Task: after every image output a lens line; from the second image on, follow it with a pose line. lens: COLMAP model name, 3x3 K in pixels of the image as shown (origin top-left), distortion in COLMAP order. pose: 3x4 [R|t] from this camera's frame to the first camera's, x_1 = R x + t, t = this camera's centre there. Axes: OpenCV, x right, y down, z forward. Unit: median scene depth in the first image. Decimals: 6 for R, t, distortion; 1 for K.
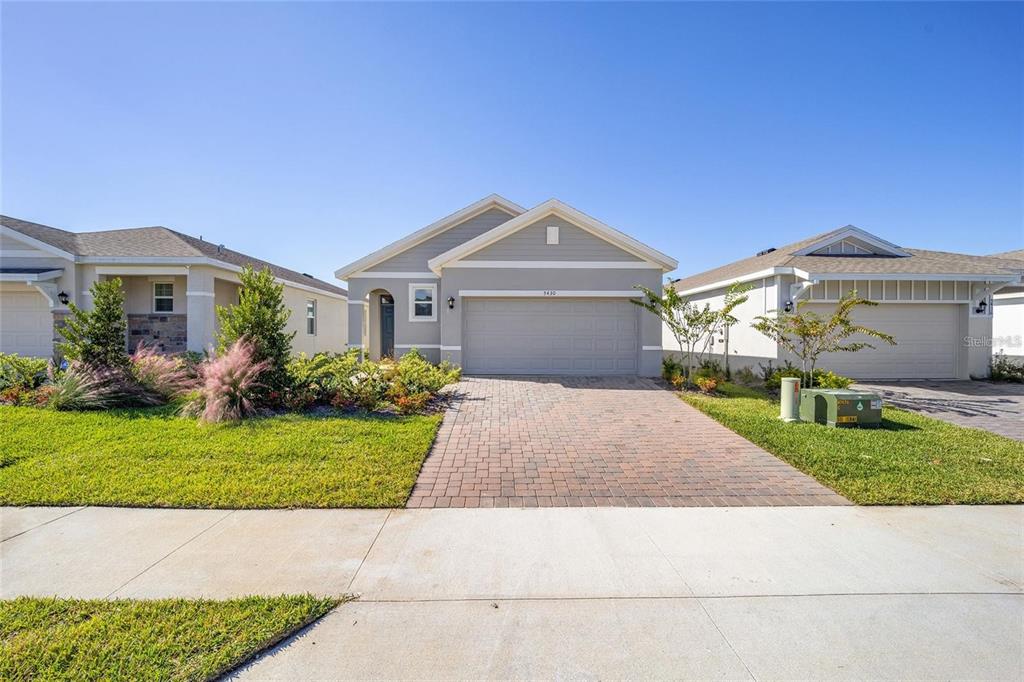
lens RADIAL K [[409.0, 0, 508.6], [0, 409.0, 340.1], [0, 0, 1]] dist [-0.004510, 0.000024]
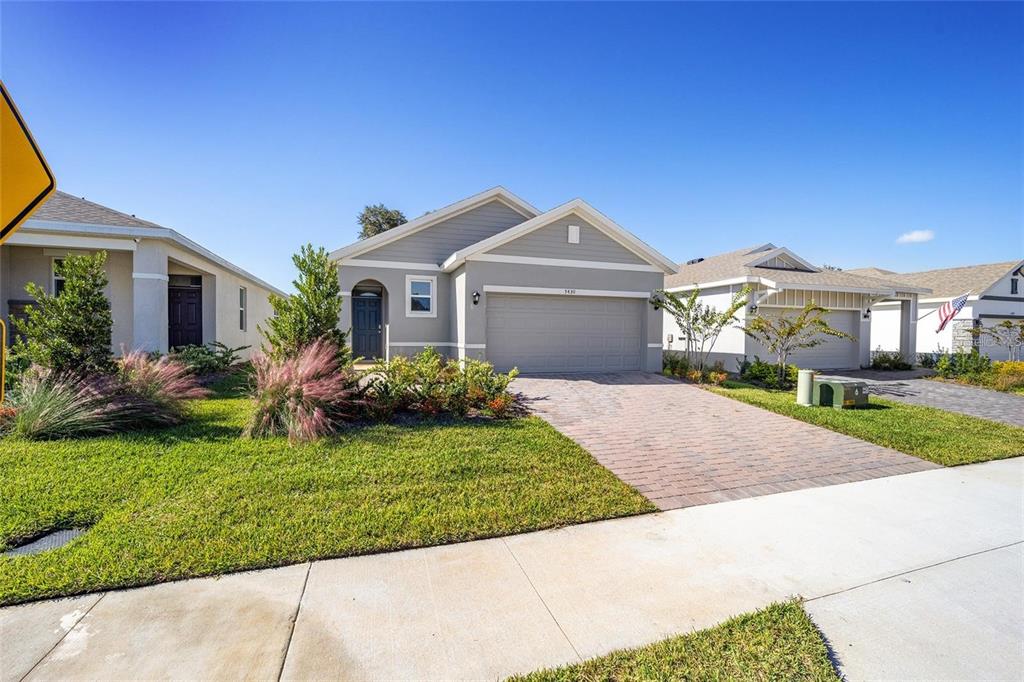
lens RADIAL K [[414.8, 0, 508.0], [0, 414.8, 342.3], [0, 0, 1]] dist [-0.003811, -0.000288]
pose [[0.955582, -0.001242, 0.294724, -0.357399], [-0.002917, 0.999902, 0.013670, -0.003030], [-0.294712, -0.013923, 0.955485, 0.064942]]
